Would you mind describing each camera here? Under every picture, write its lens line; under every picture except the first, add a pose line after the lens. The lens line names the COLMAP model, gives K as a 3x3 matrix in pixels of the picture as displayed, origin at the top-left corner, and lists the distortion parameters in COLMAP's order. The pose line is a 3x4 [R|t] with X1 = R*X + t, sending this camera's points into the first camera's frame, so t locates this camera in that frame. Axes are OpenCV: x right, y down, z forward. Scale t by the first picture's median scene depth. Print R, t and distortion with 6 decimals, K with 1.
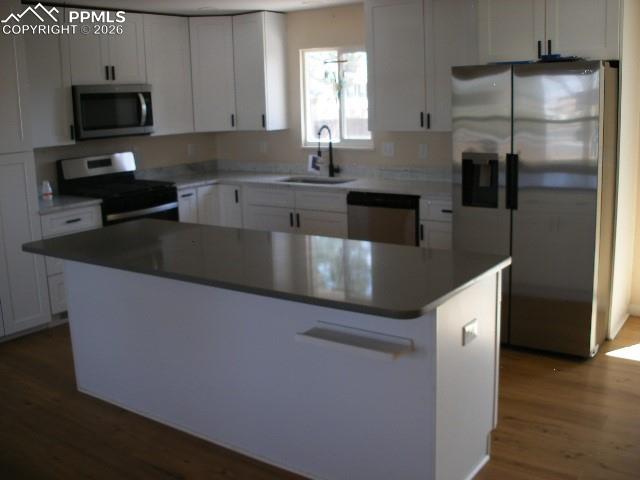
lens RADIAL K [[676.3, 0, 316.9], [0, 676.3, 228.9], [0, 0, 1]] dist [-0.216895, 0.226439]
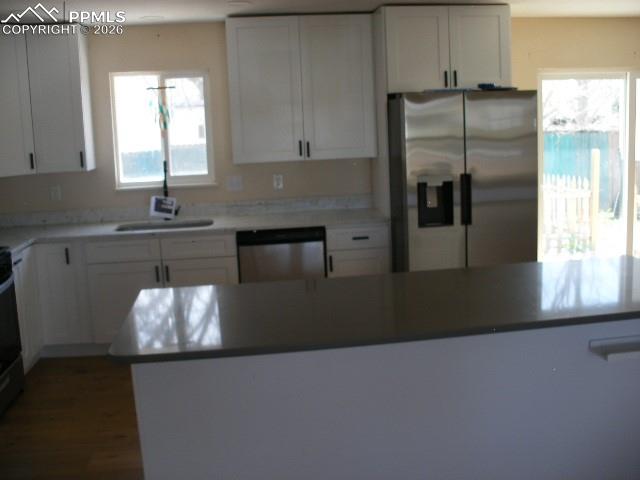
lens RADIAL K [[676.3, 0, 316.9], [0, 676.3, 228.9], [0, 0, 1]] dist [-0.216895, 0.226439]
pose [[0.735312, -0.104851, 0.669569, -0.451678], [0.142318, 0.989820, -0.001292, -0.040881], [-0.662618, 0.096242, 0.742748, 0.256640]]
